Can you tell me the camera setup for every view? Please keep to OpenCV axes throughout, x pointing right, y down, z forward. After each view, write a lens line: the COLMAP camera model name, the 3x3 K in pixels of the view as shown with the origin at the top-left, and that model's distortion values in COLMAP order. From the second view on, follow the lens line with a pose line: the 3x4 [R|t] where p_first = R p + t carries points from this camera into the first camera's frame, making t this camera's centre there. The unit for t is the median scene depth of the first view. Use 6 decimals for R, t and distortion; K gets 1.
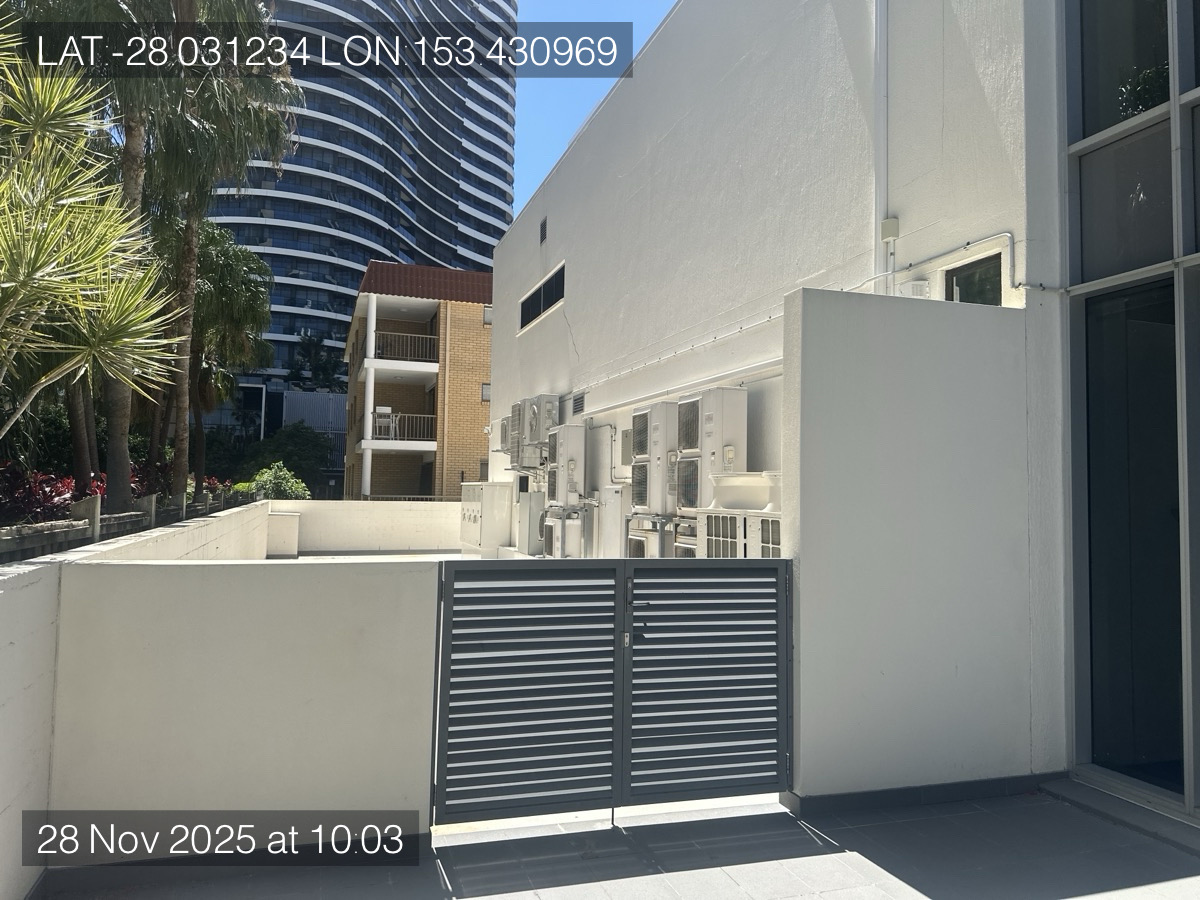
lens RADIAL K [[850.6, 0, 600.0], [0, 850.6, 450.0], [0, 0, 1]] dist [0.152146, -0.229682]
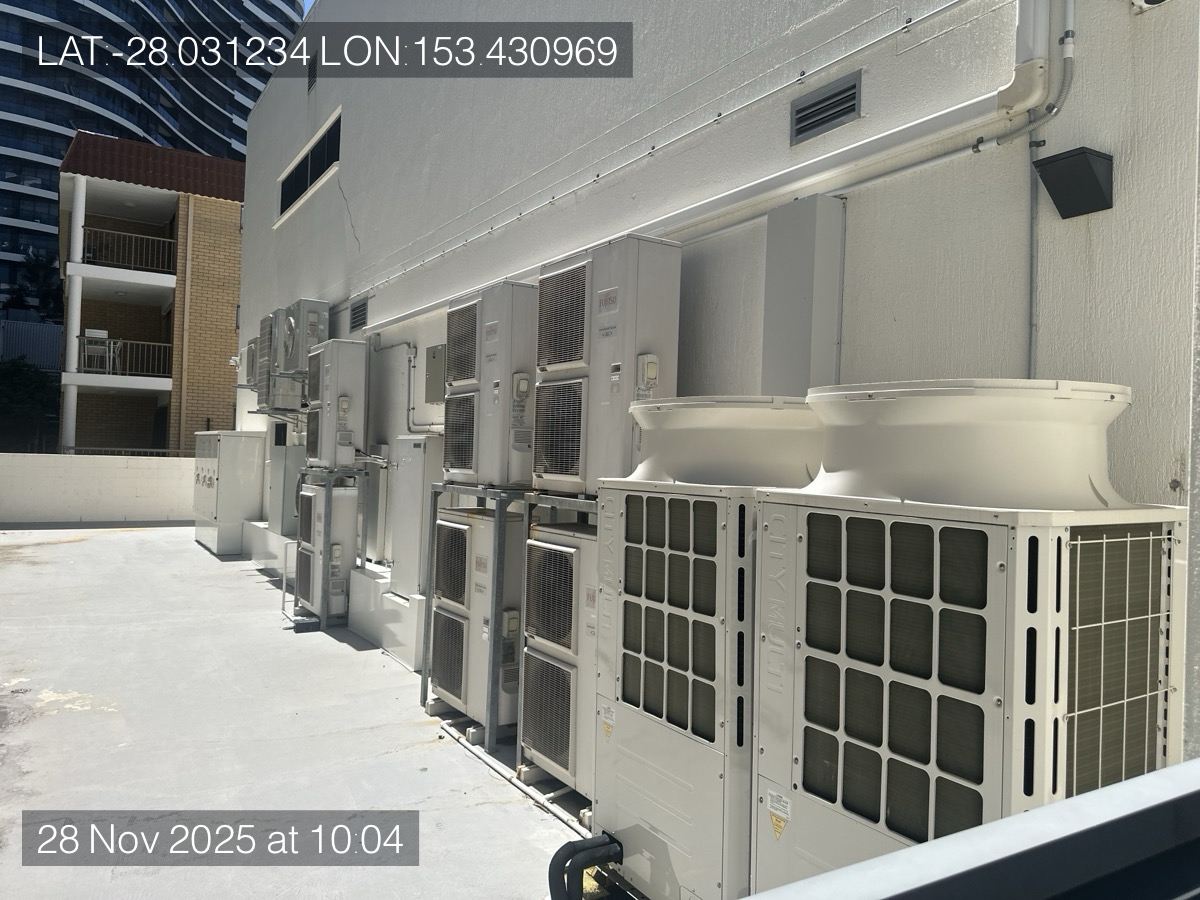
lens RADIAL K [[850.6, 0, 600.0], [0, 850.6, 450.0], [0, 0, 1]] dist [0.152146, -0.229682]
pose [[0.972819, 0.017322, 0.230918, 0.004449], [-0.028156, 0.998648, 0.043703, 0.017261], [-0.229848, -0.049016, 0.971991, 0.290555]]
